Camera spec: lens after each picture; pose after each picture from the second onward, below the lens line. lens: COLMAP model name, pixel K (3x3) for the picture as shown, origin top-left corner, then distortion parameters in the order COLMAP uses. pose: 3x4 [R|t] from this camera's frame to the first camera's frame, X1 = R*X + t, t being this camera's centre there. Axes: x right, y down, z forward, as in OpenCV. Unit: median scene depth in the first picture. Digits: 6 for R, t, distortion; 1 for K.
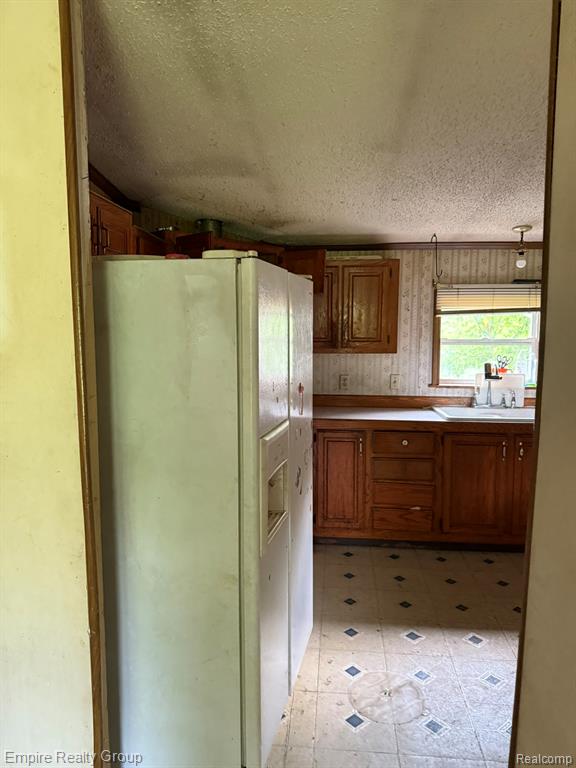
lens RADIAL K [[529.0, 0, 288.0], [0, 529.0, 384.0], [0, 0, 1]] dist [0.088722, -0.121458]
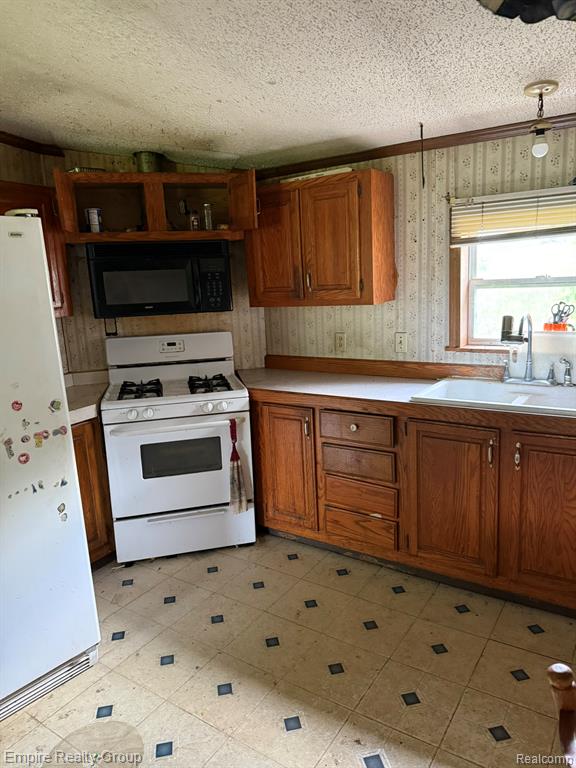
lens RADIAL K [[529.0, 0, 288.0], [0, 529.0, 384.0], [0, 0, 1]] dist [0.088722, -0.121458]
pose [[0.880234, 0.049261, -0.471976, 0.429863], [-0.002534, 0.995071, 0.099132, -0.019928], [0.474533, -0.086064, 0.876020, 0.280880]]
